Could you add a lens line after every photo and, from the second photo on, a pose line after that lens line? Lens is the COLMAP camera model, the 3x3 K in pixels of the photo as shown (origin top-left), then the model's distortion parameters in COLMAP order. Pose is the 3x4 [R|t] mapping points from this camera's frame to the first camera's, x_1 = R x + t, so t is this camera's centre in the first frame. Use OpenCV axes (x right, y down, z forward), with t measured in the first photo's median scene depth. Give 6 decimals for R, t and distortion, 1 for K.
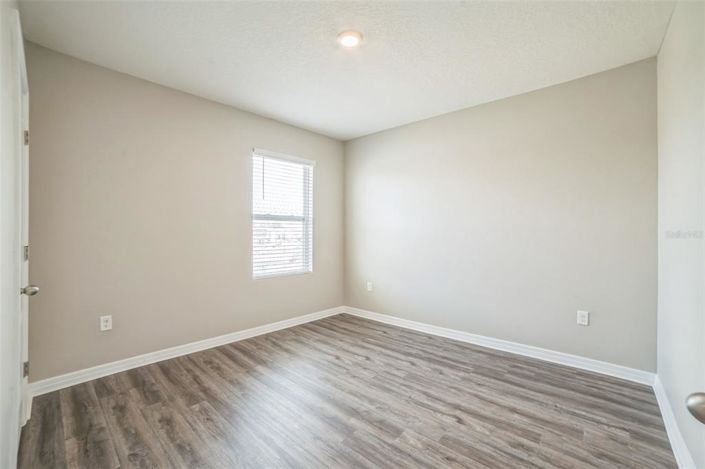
lens RADIAL K [[305.2, 0, 352.5], [0, 305.2, 234.5], [0, 0, 1]] dist [0.000302, 0.000297]
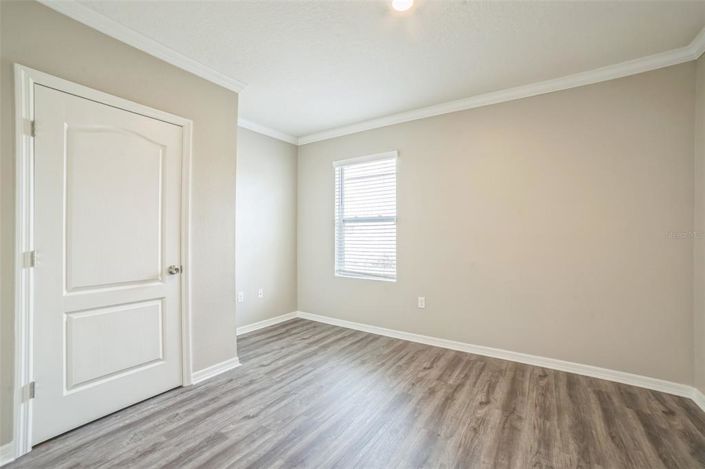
lens RADIAL K [[305.2, 0, 352.5], [0, 305.2, 234.5], [0, 0, 1]] dist [0.000302, 0.000297]
pose [[0.197899, -0.003973, -0.980214, 0.719330], [-0.000583, 0.999991, -0.004171, -0.002243], [0.980222, 0.001396, 0.197895, 0.731324]]
